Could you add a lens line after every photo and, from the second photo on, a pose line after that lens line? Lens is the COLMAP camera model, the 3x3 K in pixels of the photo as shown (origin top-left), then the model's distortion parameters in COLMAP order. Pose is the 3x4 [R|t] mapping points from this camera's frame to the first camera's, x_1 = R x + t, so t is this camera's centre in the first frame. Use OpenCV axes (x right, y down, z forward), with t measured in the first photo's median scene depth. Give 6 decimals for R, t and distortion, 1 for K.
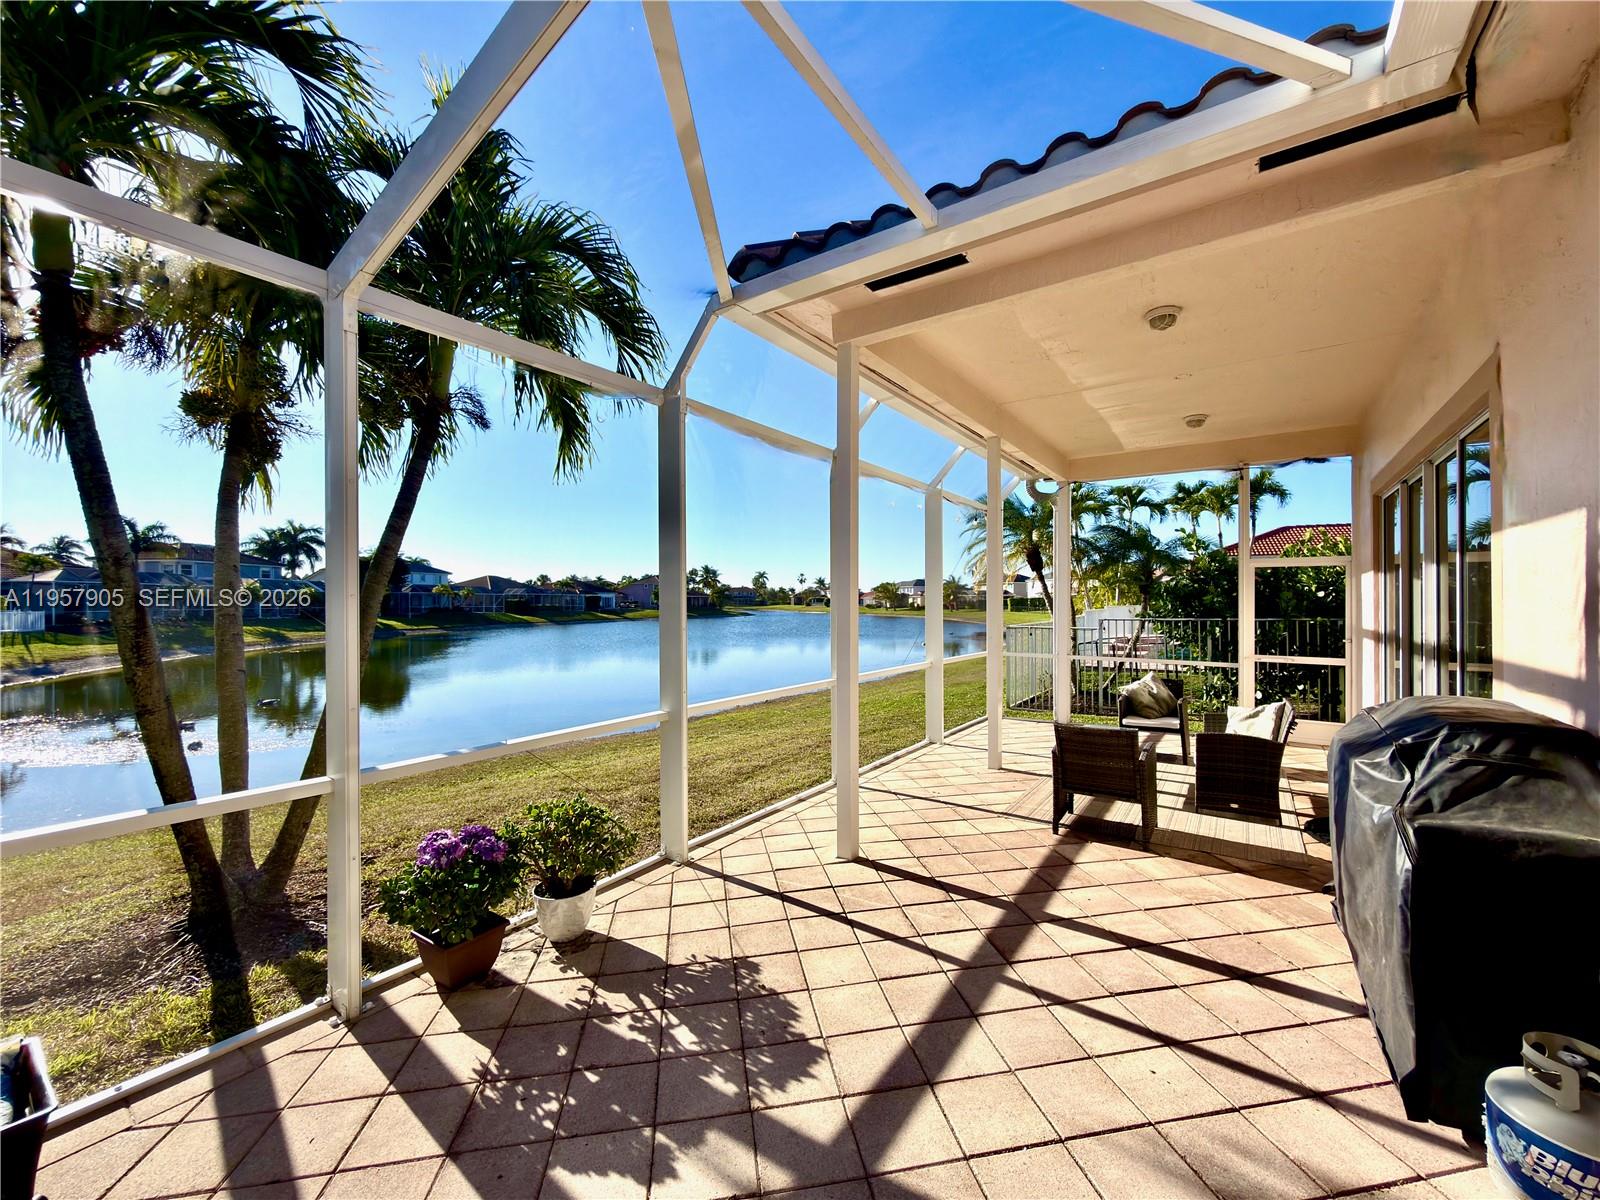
lens RADIAL K [[621.7, 0, 800.0], [0, 621.7, 600.0], [0, 0, 1]] dist [-0.000179, 0.000353]
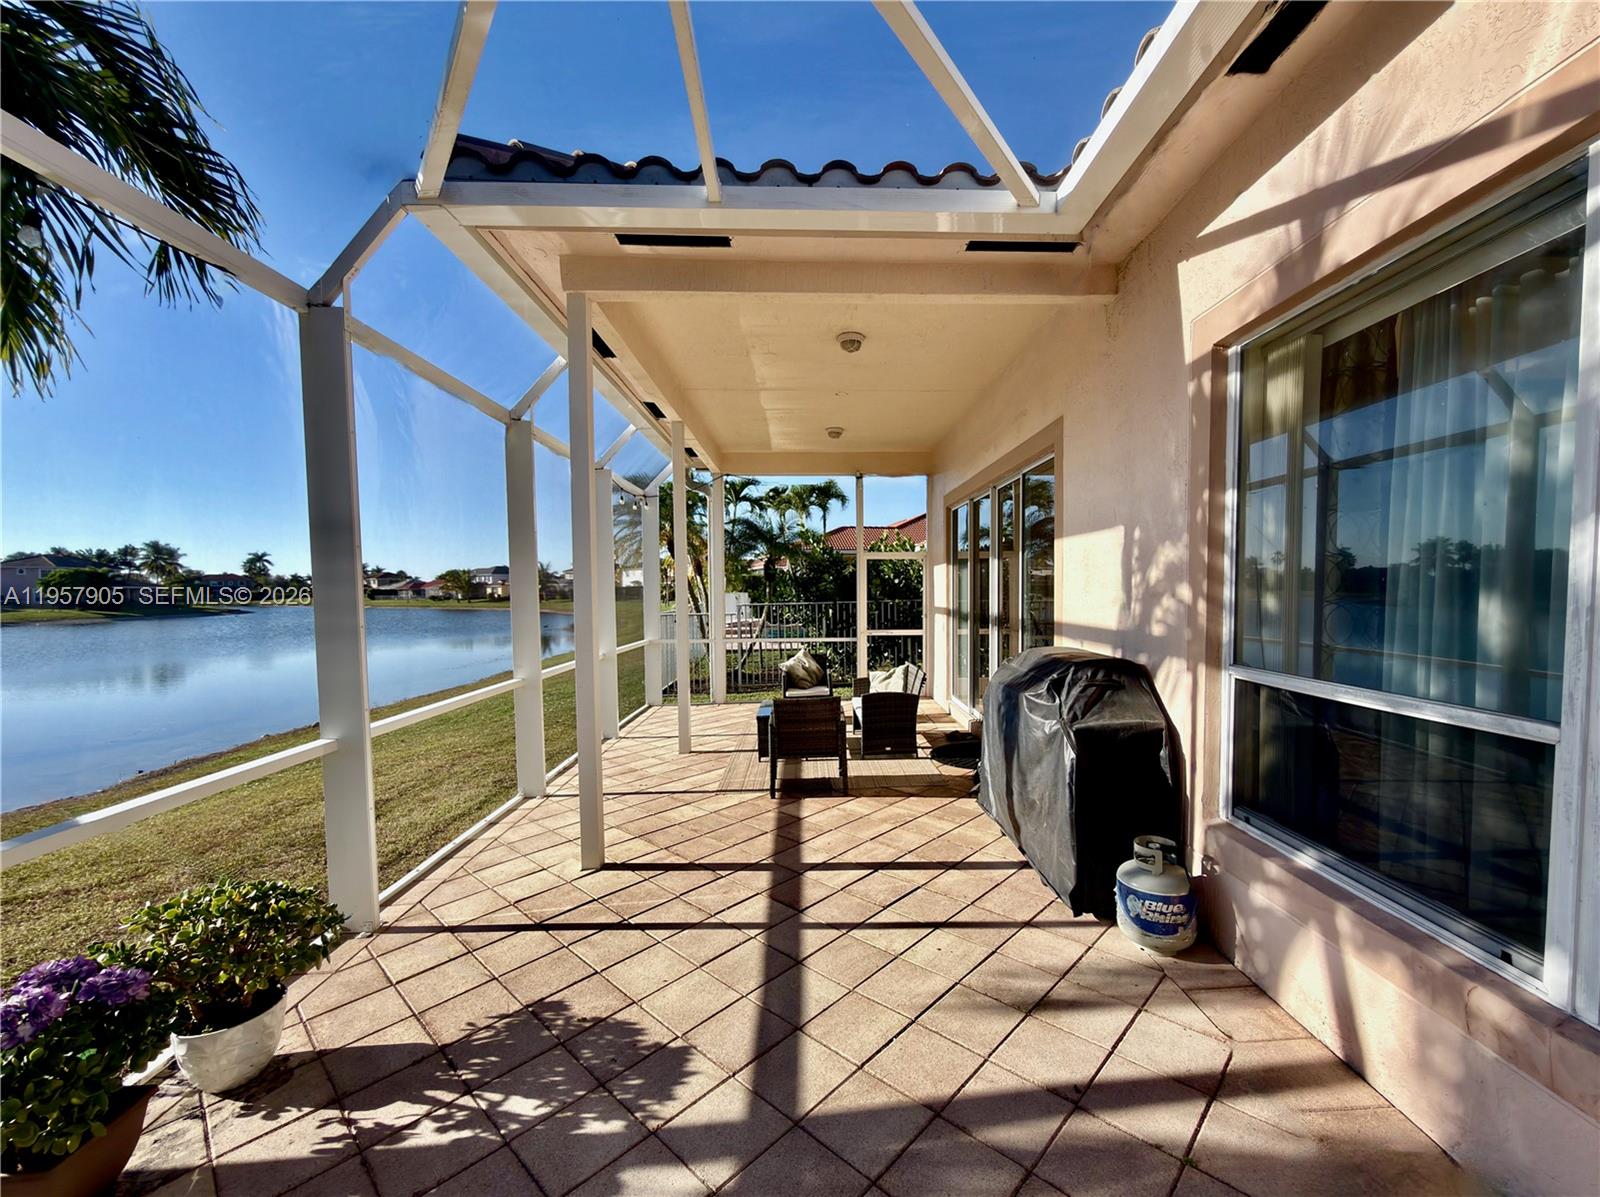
lens RADIAL K [[652.2, 0, 802.9], [0, 652.2, 618.9], [0, 0, 1]] dist [-0.000228, 0.000289]
pose [[0.804335, -0.034455, 0.593176, -0.287829], [0.007349, 0.998818, 0.048052, 0.005225], [-0.594131, -0.034290, 0.803637, 0.069029]]
